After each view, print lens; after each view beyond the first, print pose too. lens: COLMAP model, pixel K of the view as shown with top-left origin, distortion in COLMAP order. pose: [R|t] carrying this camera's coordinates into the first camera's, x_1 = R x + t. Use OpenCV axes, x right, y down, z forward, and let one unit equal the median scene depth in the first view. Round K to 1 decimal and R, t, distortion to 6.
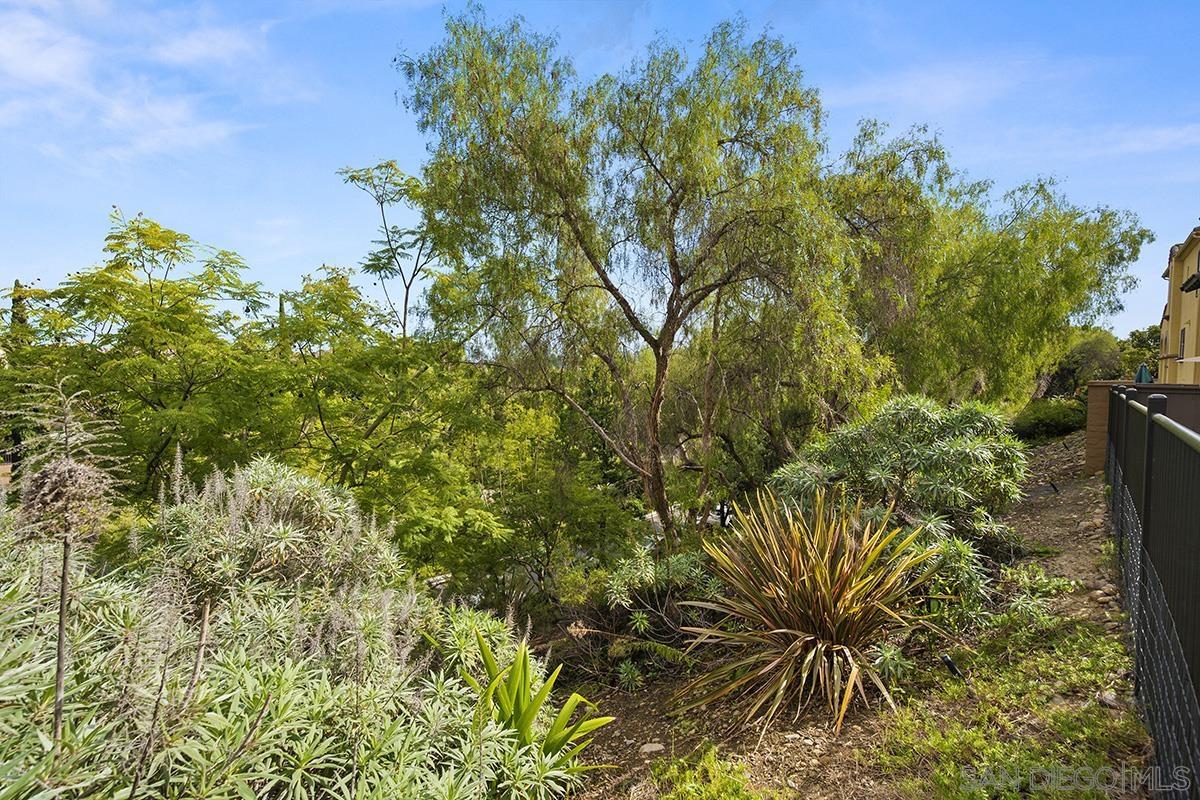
lens RADIAL K [[477.3, 0, 595.4], [0, 477.3, 399.6], [0, 0, 1]] dist [0.001074, 0.000654]
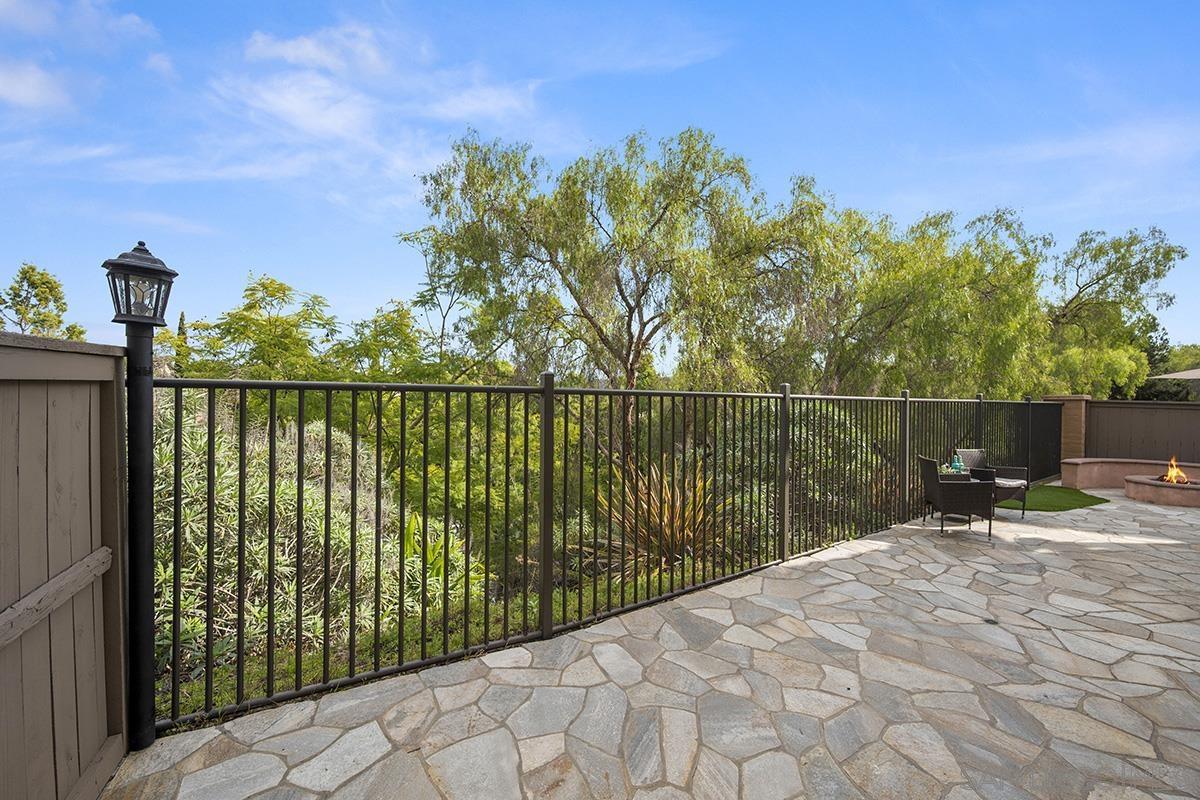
lens RADIAL K [[477.3, 0, 599.9], [0, 477.3, 401.2], [0, 0, 1]] dist [0.001074, 0.000654]
pose [[0.989610, 0.011629, -0.143305, 0.308908], [-0.017463, 0.999066, -0.039517, 0.057170], [0.142712, 0.041609, 0.988889, -0.318299]]
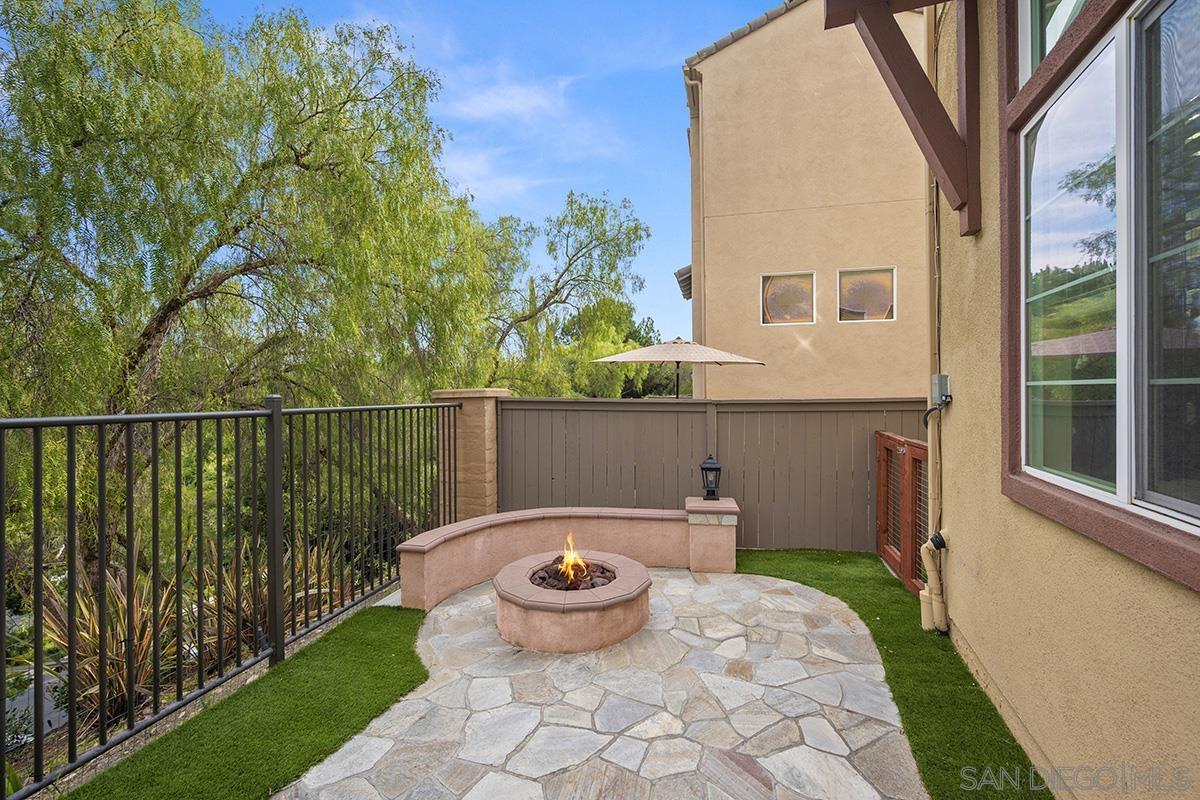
lens RADIAL K [[517.2, 0, 598.9], [0, 517.2, 394.9], [0, 0, 1]] dist [-0.002924, 0.000141]
pose [[0.834556, -0.009737, 0.550837, 1.350934], [0.036443, 0.998630, -0.037560, -0.003866], [-0.549717, 0.051420, 0.833767, 0.629046]]
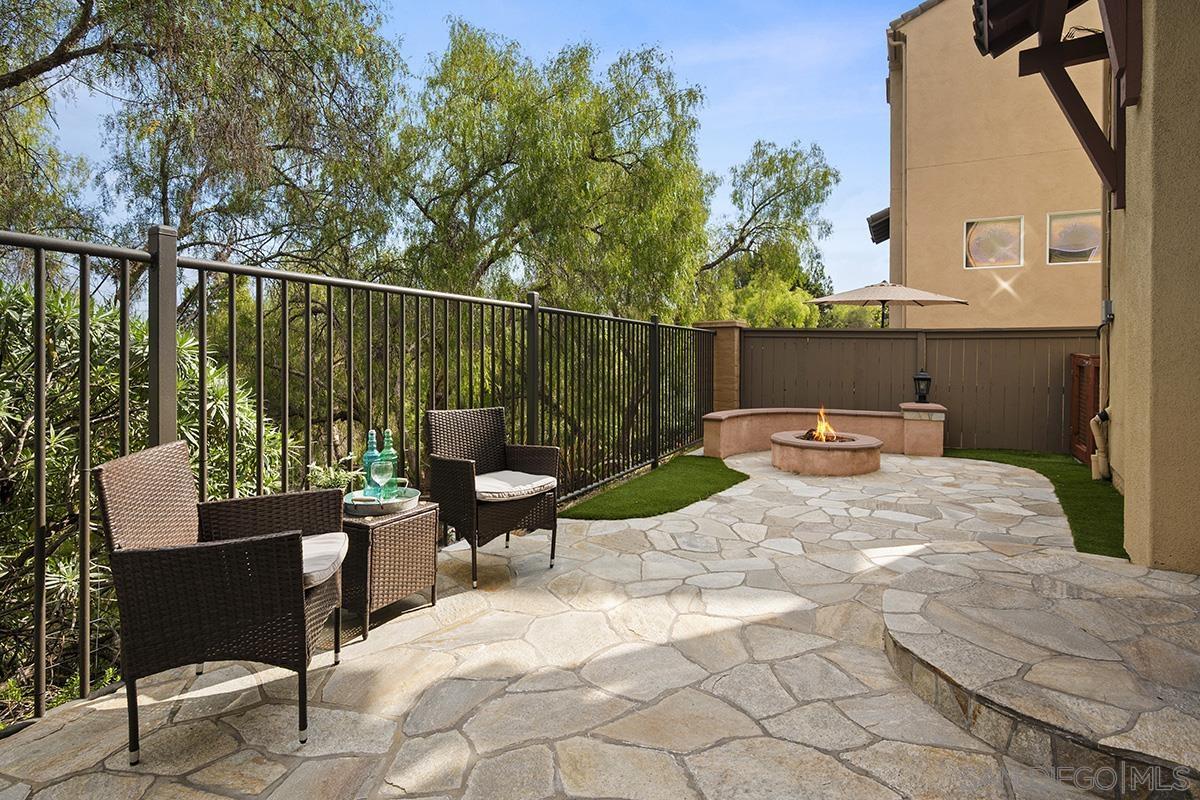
lens RADIAL K [[600.9, 0, 600.5], [0, 600.9, 351.7], [0, 0, 1]] dist [0.005715, -0.000749]
pose [[0.938622, 0.005612, 0.344902, 0.894376], [0.011516, 0.998801, -0.047591, 0.083297], [-0.344755, 0.048642, 0.937432, 0.280225]]
